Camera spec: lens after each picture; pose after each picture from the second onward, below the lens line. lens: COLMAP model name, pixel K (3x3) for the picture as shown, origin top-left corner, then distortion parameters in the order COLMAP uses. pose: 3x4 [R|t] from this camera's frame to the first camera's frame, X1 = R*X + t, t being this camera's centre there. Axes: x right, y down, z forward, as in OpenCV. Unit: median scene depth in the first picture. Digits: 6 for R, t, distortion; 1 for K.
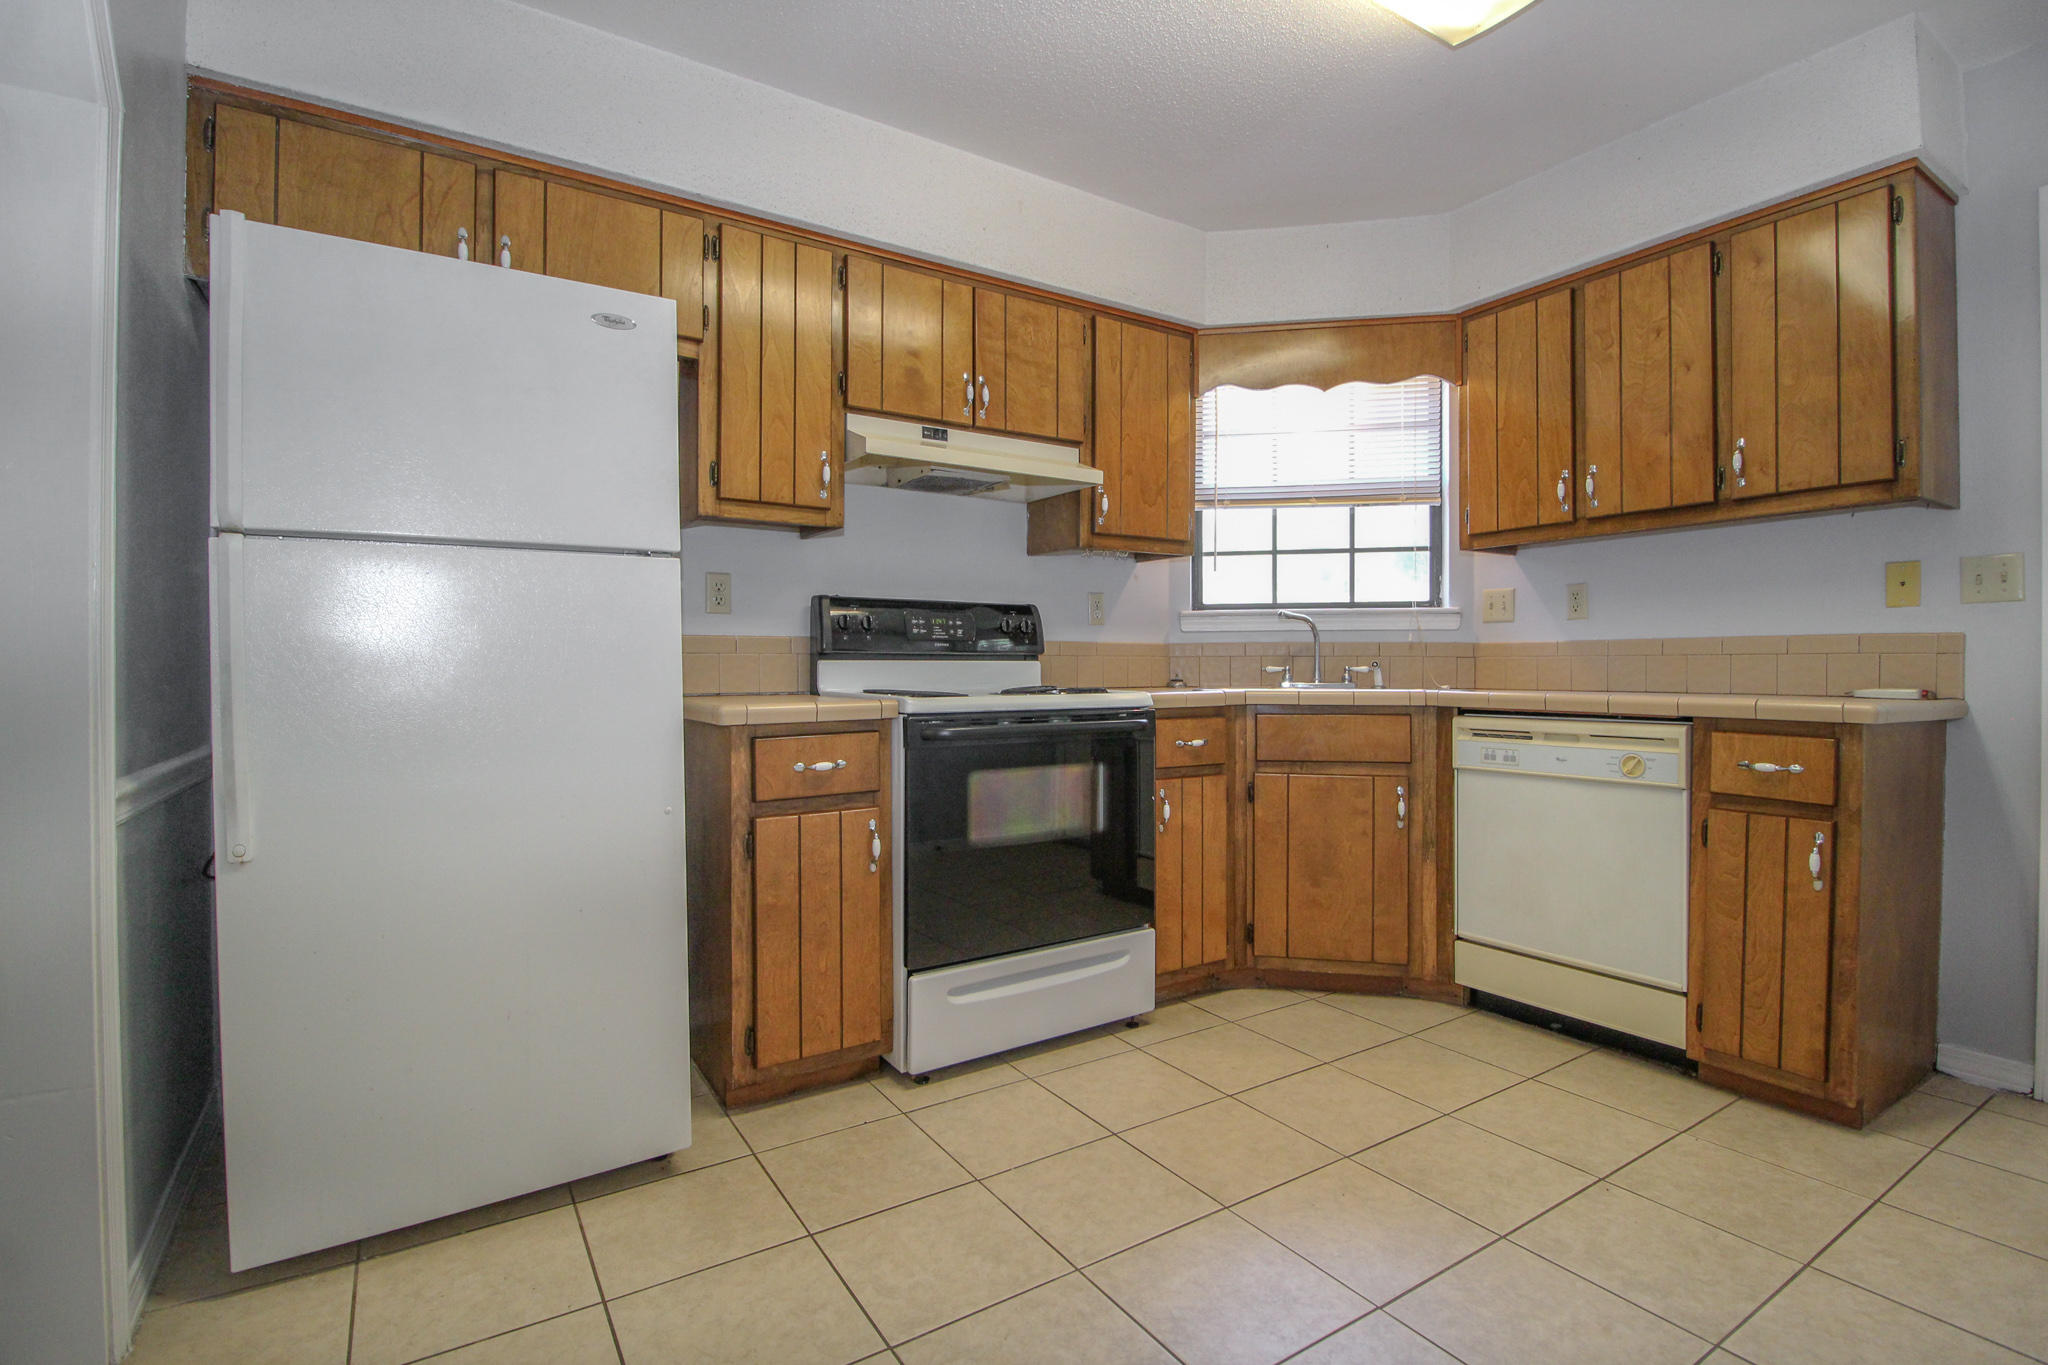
lens RADIAL K [[943.2, 0, 1019.5], [0, 943.2, 673.2], [0, 0, 1]] dist [0.000858, -0.000220]
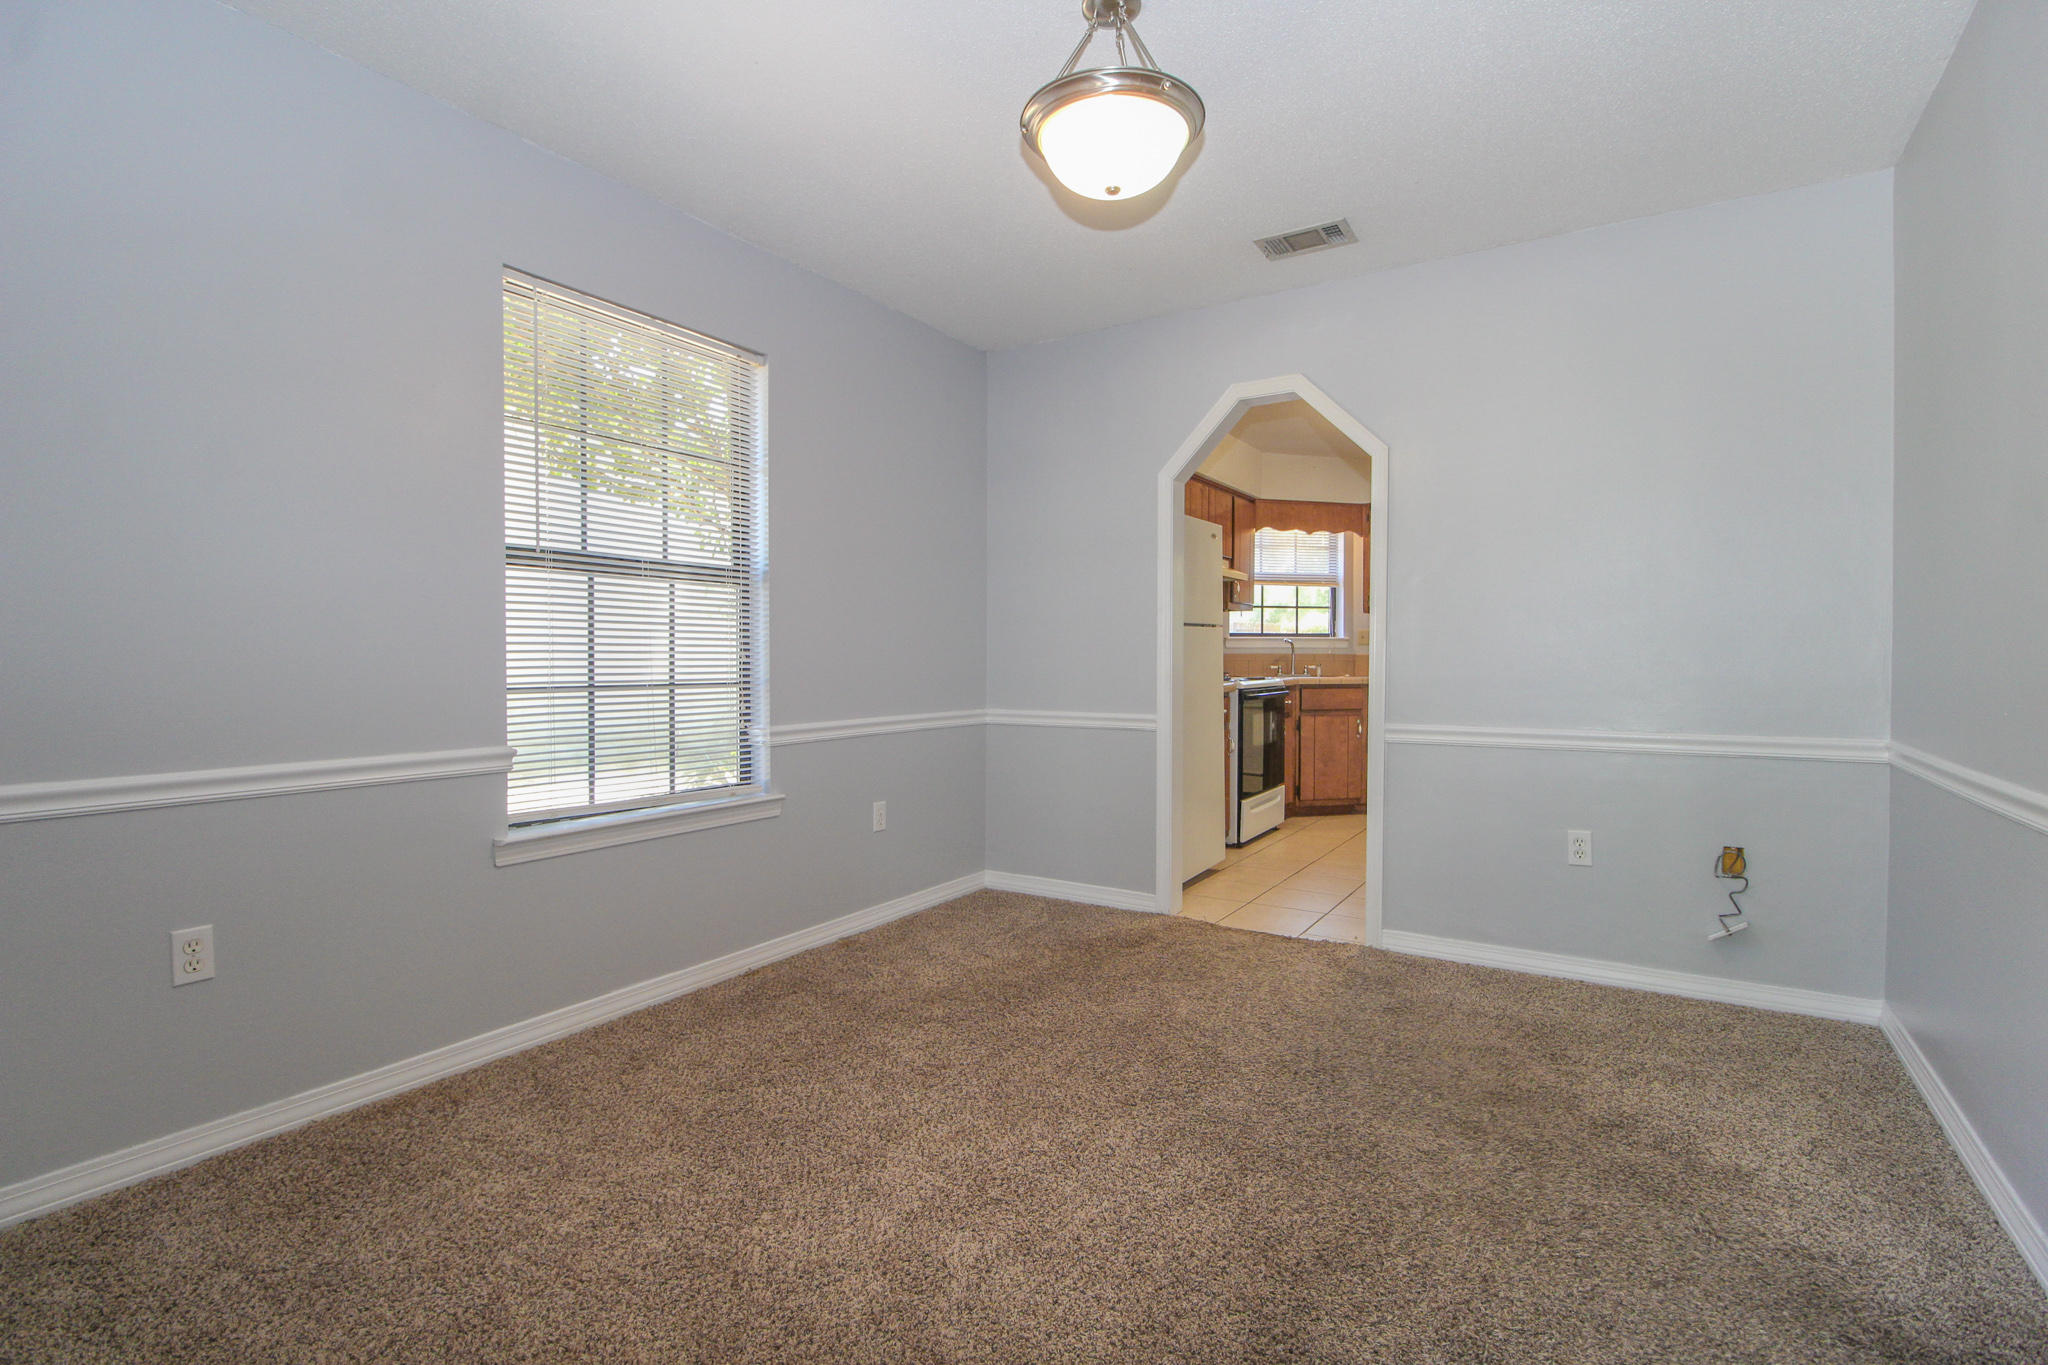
lens RADIAL K [[943.2, 0, 1019.8], [0, 943.2, 682.1], [0, 0, 1]] dist [0.000858, -0.000220]
pose [[0.914923, -0.010889, 0.403482, -1.060019], [0.008561, 0.999935, 0.007574, 0.006473], [-0.403538, -0.003475, 0.914956, -0.622373]]
